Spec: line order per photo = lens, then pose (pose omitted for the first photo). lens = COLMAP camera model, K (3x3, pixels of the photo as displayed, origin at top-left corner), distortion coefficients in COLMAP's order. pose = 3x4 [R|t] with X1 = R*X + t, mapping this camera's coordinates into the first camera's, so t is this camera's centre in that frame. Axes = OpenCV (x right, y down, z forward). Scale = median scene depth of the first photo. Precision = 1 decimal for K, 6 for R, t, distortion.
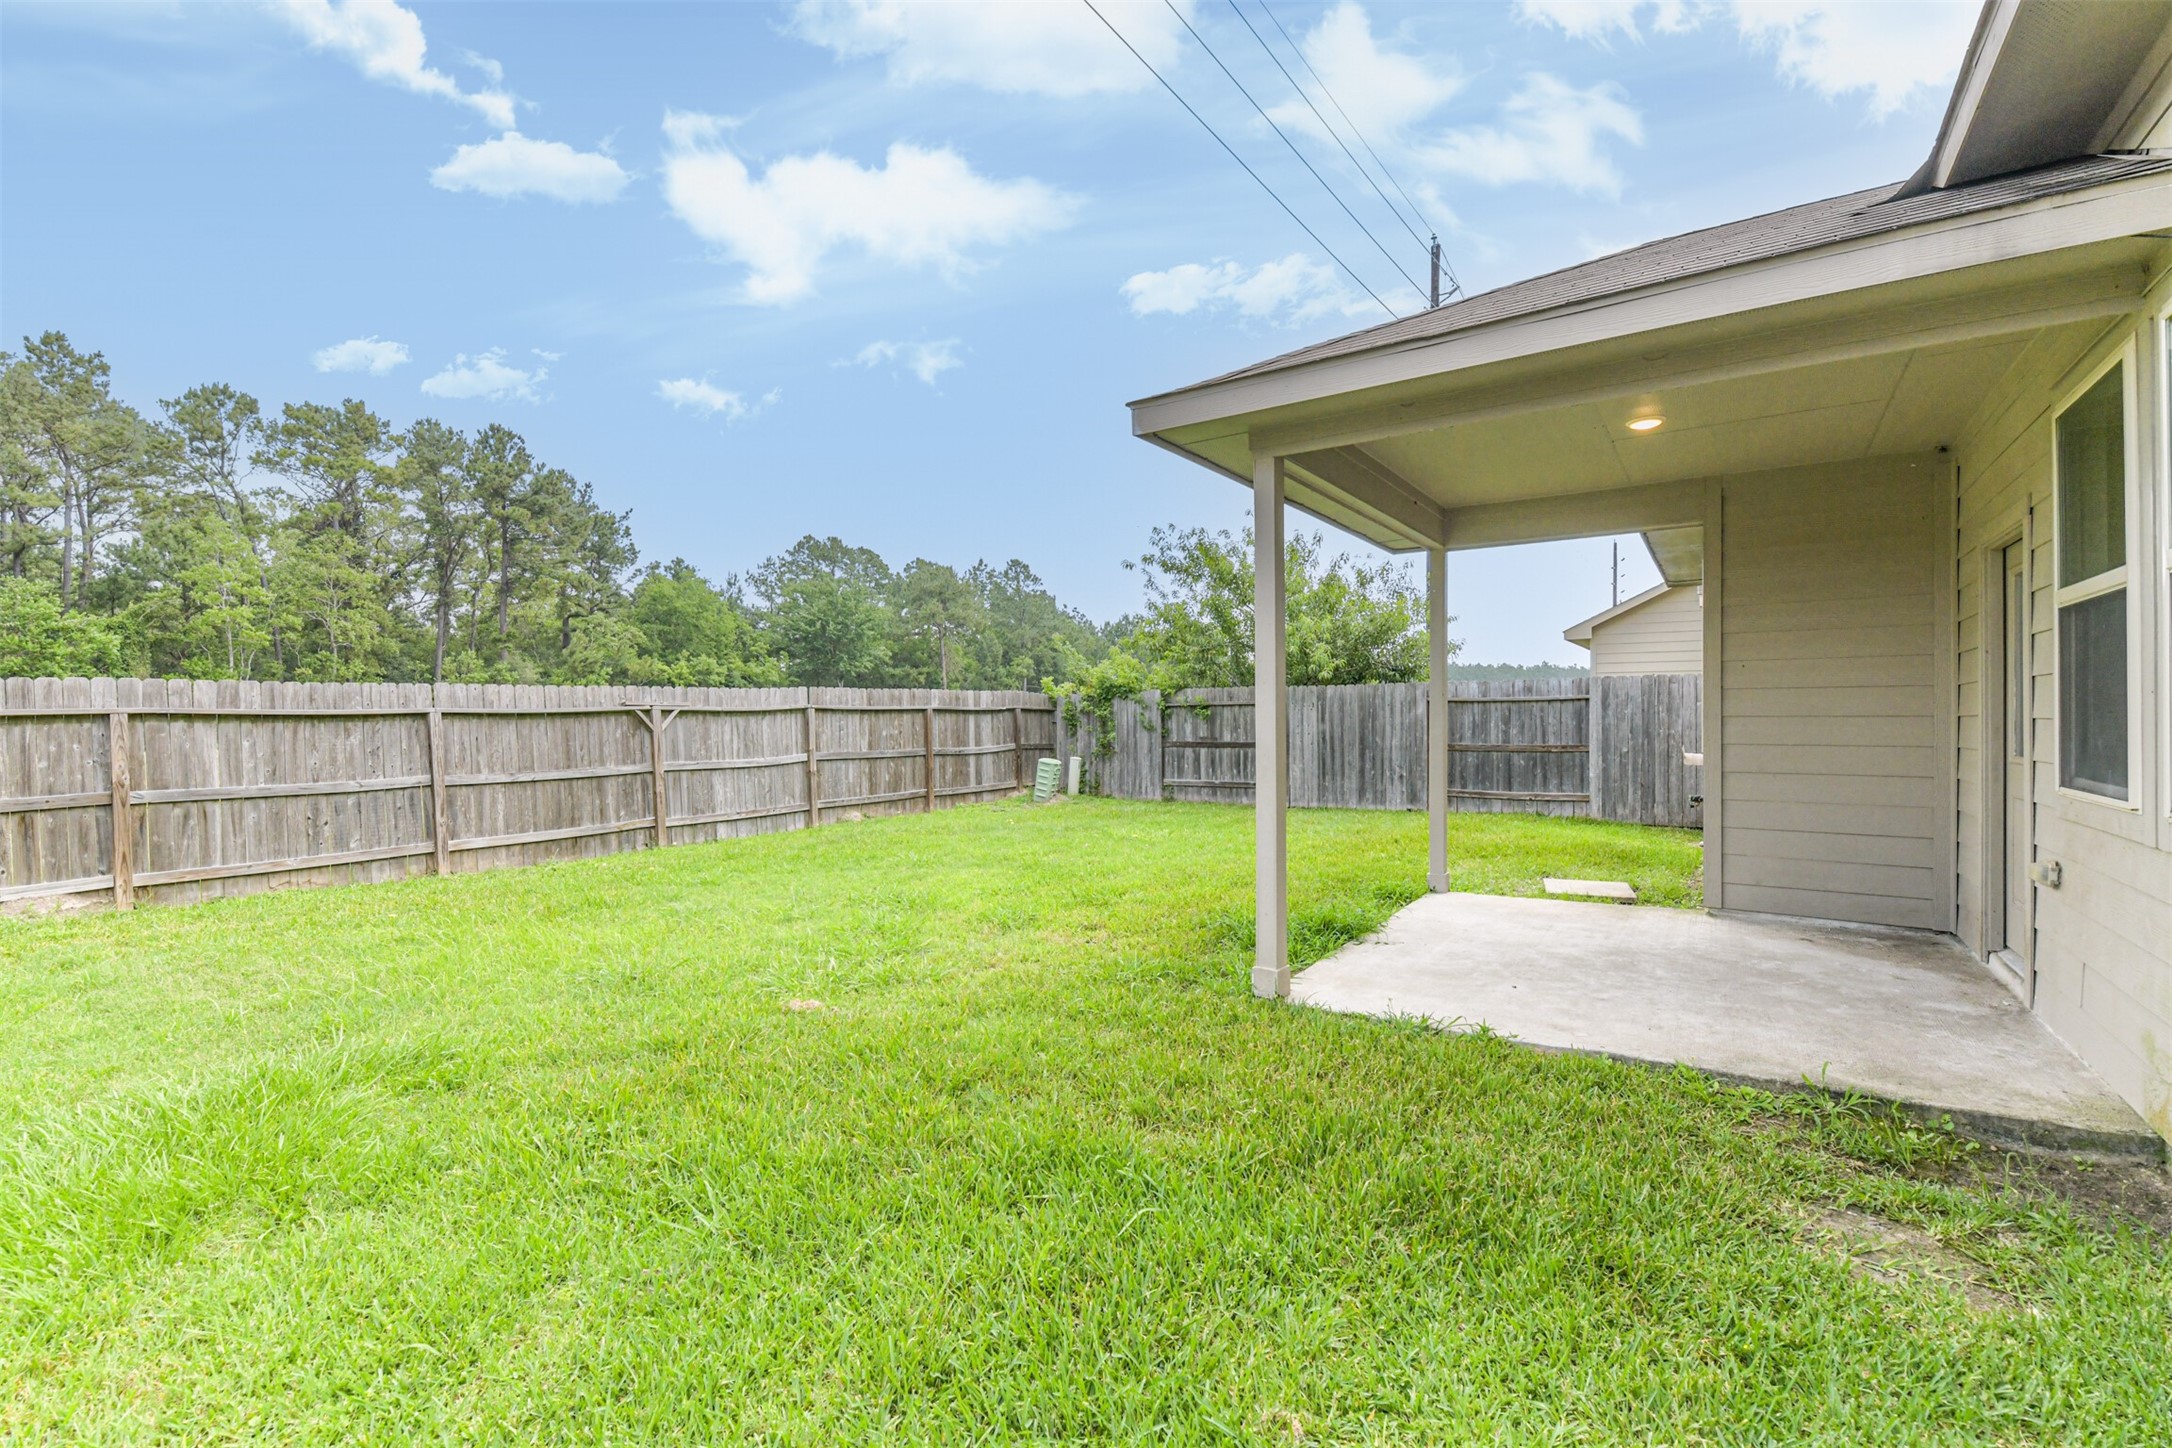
lens RADIAL K [[923.2, 0, 1094.5], [0, 923.2, 718.0], [0, 0, 1]] dist [0.026561, -0.006384]
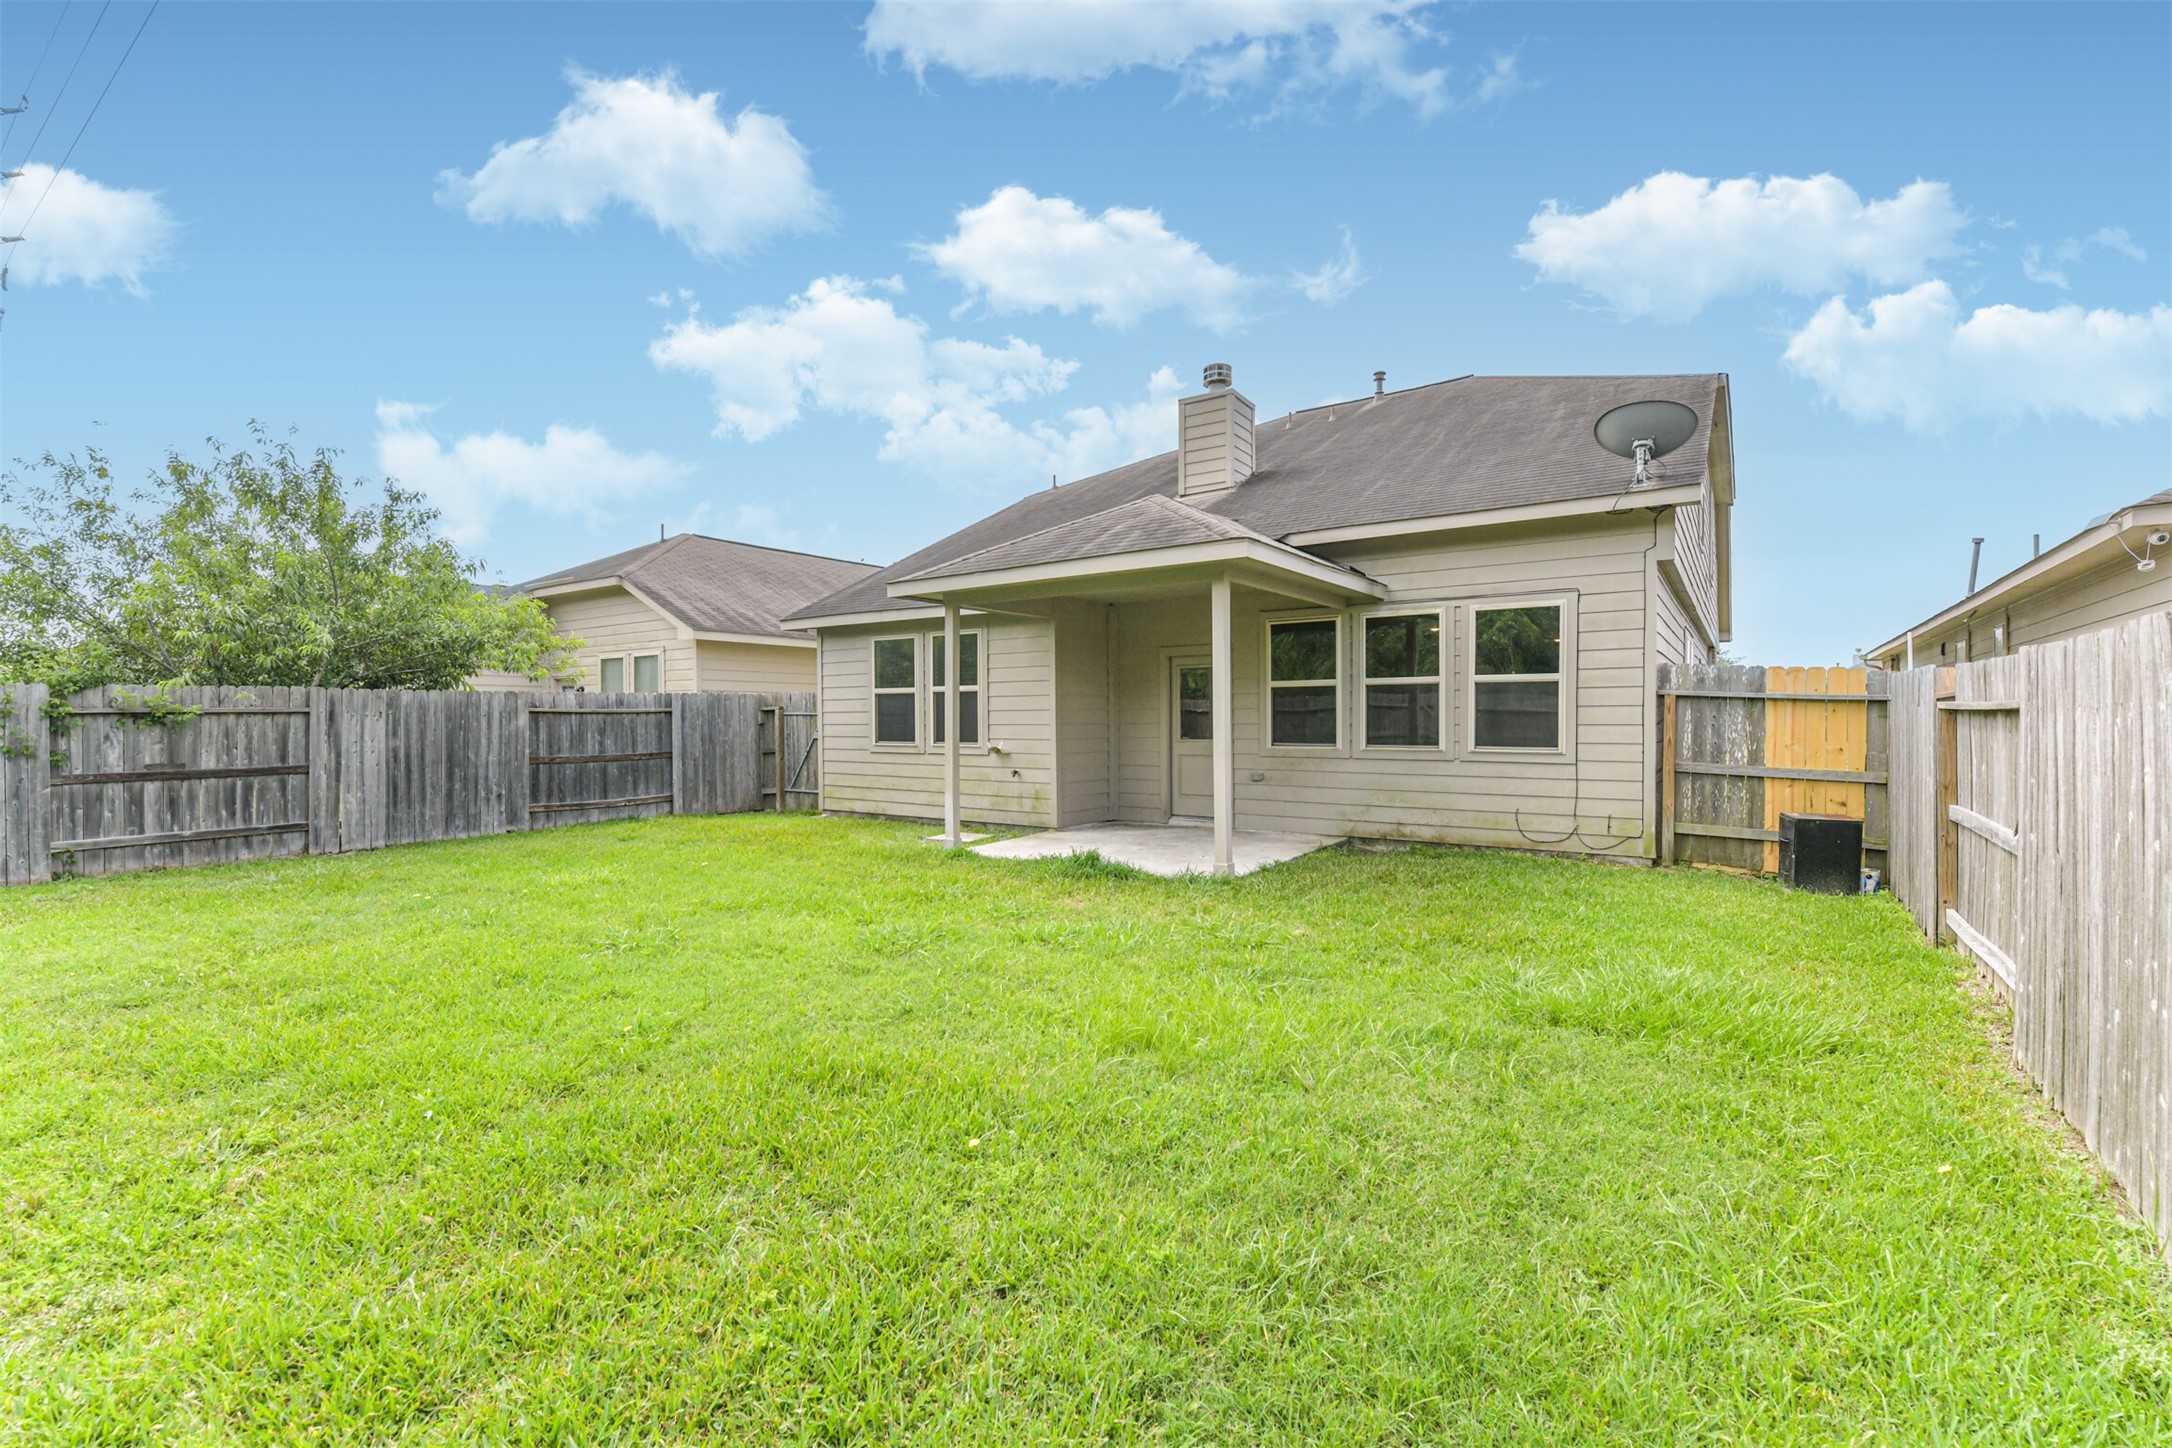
lens RADIAL K [[923.2, 0, 1094.5], [0, 923.2, 718.0], [0, 0, 1]] dist [0.026561, -0.006384]
pose [[0.015091, 0.006470, 0.999865, -0.551160], [0.006556, 0.999957, -0.006570, -0.002041], [-0.999865, 0.006654, 0.015048, 0.400789]]
